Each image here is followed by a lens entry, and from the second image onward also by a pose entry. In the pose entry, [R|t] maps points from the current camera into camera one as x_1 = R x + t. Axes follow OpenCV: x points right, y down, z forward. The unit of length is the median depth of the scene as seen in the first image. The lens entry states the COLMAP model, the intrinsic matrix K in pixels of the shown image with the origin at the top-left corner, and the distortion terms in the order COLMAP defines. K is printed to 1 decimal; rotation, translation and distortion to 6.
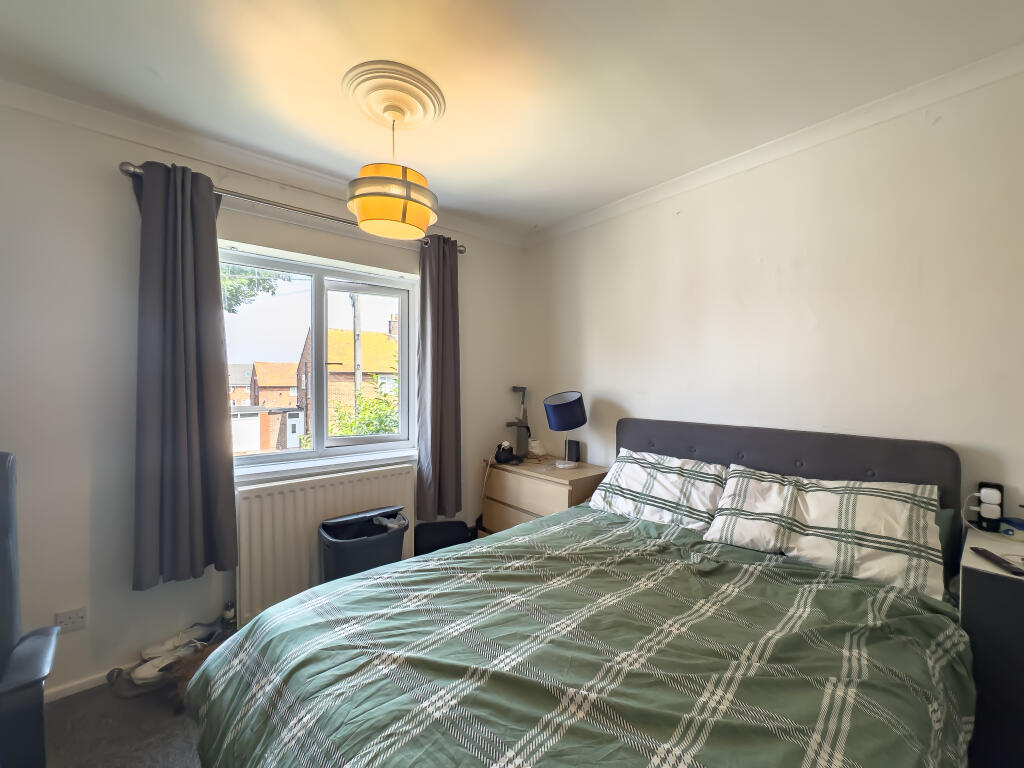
lens RADIAL K [[408.1, 0, 512.0], [0, 408.1, 384.0], [0, 0, 1]] dist [0.000452, 0.000040]
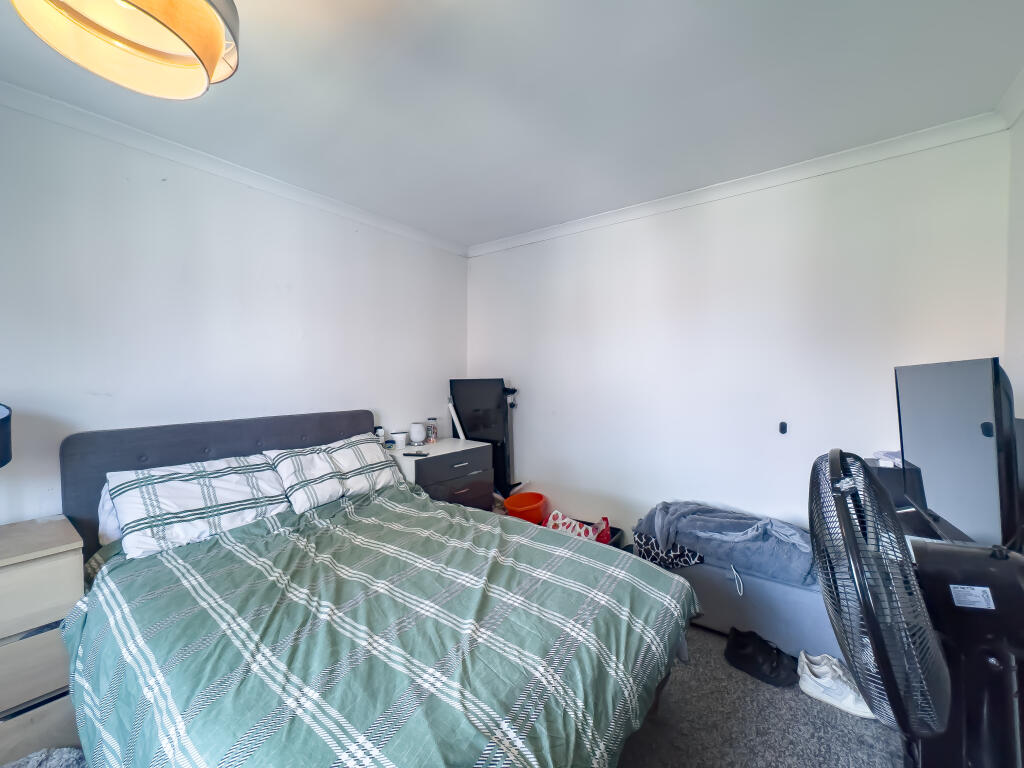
lens RADIAL K [[408.1, 0, 512.0], [0, 408.1, 384.0], [0, 0, 1]] dist [0.000452, 0.000040]
pose [[-0.220380, -0.021873, 0.975169, -0.849668], [0.005588, 0.999704, 0.023686, -0.014985], [-0.975398, 0.010669, -0.220193, 0.701910]]
